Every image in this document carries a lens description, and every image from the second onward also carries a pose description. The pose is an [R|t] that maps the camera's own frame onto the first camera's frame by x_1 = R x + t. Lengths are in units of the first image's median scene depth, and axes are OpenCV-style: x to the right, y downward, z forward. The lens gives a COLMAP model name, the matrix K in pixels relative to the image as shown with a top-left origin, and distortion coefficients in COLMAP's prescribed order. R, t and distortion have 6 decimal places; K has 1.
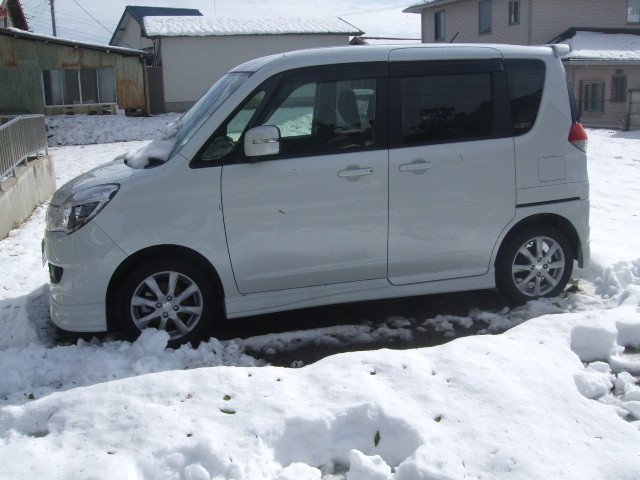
lens RADIAL K [[671.7, 0, 320.0], [0, 671.7, 240.0], [0, 0, 1]] dist [-0.152342, 0.228830]
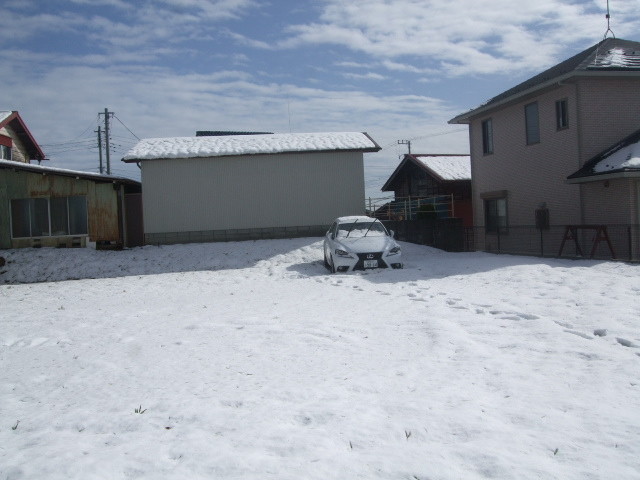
lens RADIAL K [[671.7, 0, 320.0], [0, 671.7, 240.0], [0, 0, 1]] dist [-0.152342, 0.228830]
pose [[0.976364, -0.009026, -0.215946, 0.188406], [-0.029846, 0.983925, -0.176069, -0.053900], [0.214064, 0.178352, 0.960399, 0.217989]]
